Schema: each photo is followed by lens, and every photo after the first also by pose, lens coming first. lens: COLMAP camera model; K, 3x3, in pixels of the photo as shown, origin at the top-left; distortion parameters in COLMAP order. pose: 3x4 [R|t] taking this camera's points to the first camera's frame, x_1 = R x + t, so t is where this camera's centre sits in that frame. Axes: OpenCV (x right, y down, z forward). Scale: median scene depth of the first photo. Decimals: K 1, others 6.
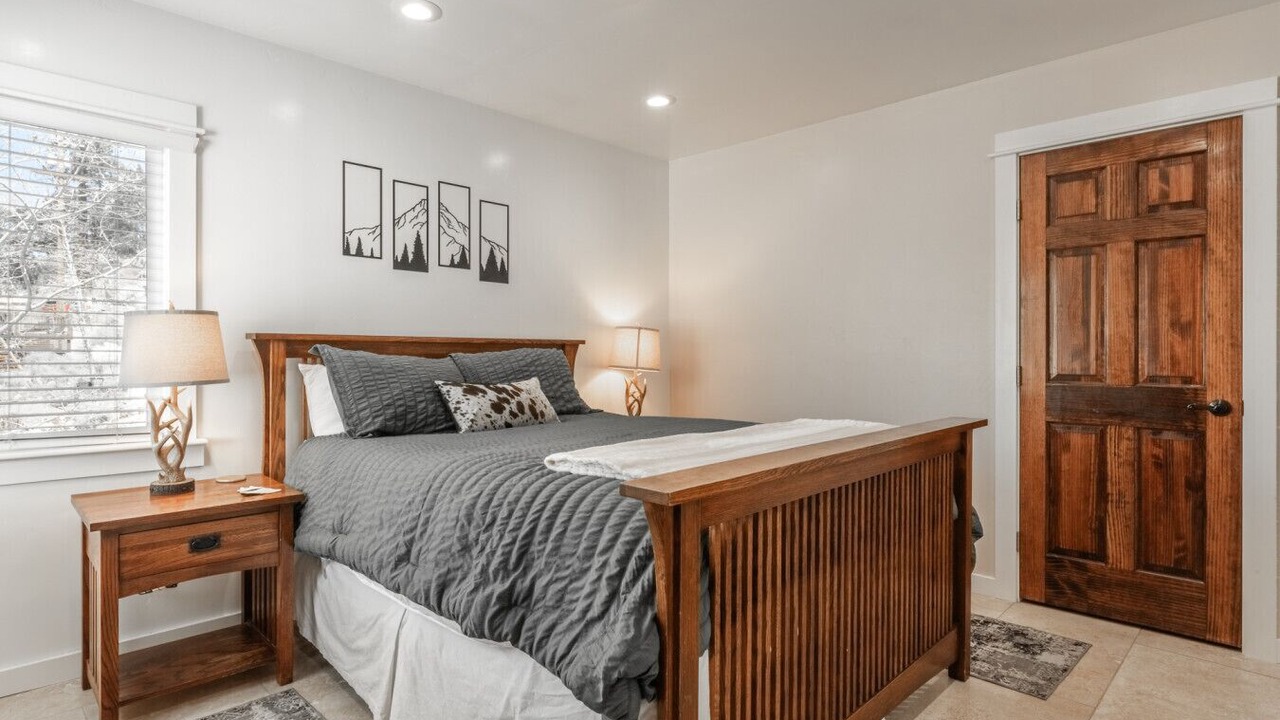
lens RADIAL K [[680.6, 0, 641.5], [0, 680.6, 359.2], [0, 0, 1]] dist [0.000378, -0.000180]
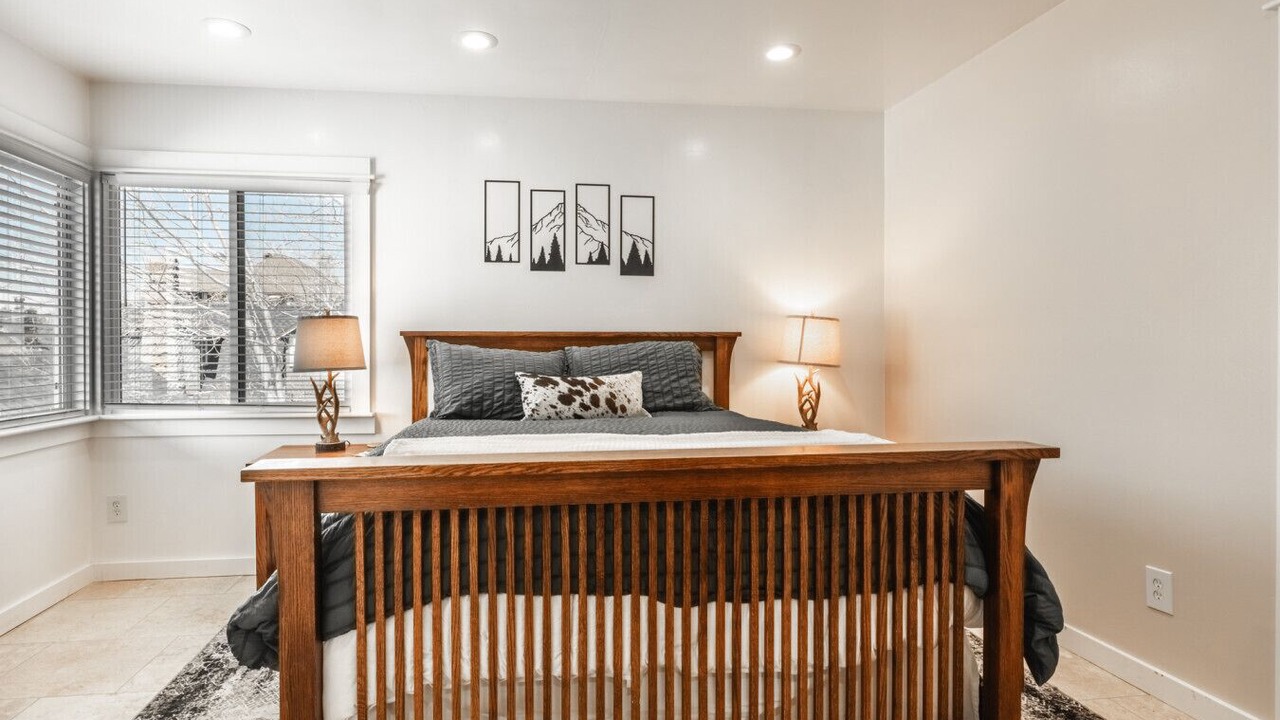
lens RADIAL K [[730.2, 0, 636.1], [0, 730.2, 356.4], [0, 0, 1]] dist [-0.002487, -0.000224]
pose [[0.784651, 0.005235, -0.619915, 0.530742], [-0.002167, 0.999981, 0.005702, -0.000544], [0.619934, -0.003130, 0.784648, 0.185791]]
